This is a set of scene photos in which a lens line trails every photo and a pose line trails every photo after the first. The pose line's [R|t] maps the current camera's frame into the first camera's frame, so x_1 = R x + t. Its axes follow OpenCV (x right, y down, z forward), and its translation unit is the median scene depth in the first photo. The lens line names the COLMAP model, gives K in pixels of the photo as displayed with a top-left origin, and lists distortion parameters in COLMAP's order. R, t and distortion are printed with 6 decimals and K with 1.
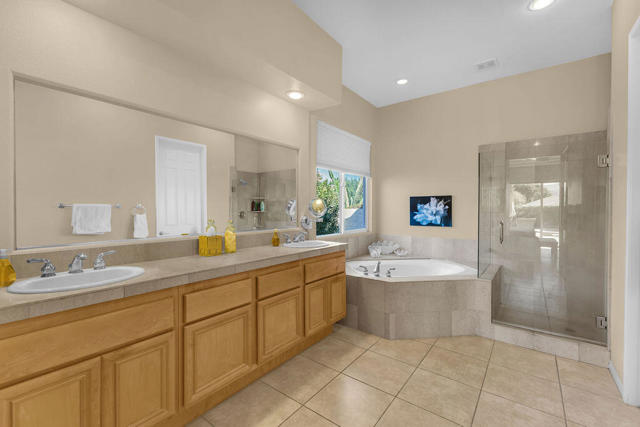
lens RADIAL K [[295.6, 0, 319.2], [0, 295.6, 210.4], [0, 0, 1]] dist [0.002890, -0.001283]
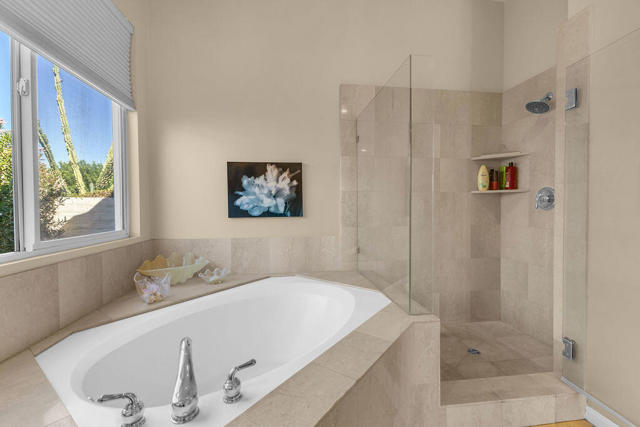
lens RADIAL K [[295.6, 0, 333.3], [0, 295.6, 206.4], [0, 0, 1]] dist [0.002890, -0.001283]
pose [[0.708981, -0.010425, 0.705150, 0.078001], [0.014959, 0.999888, -0.000257, 0.034974], [-0.705069, 0.010730, 0.709058, 0.527923]]
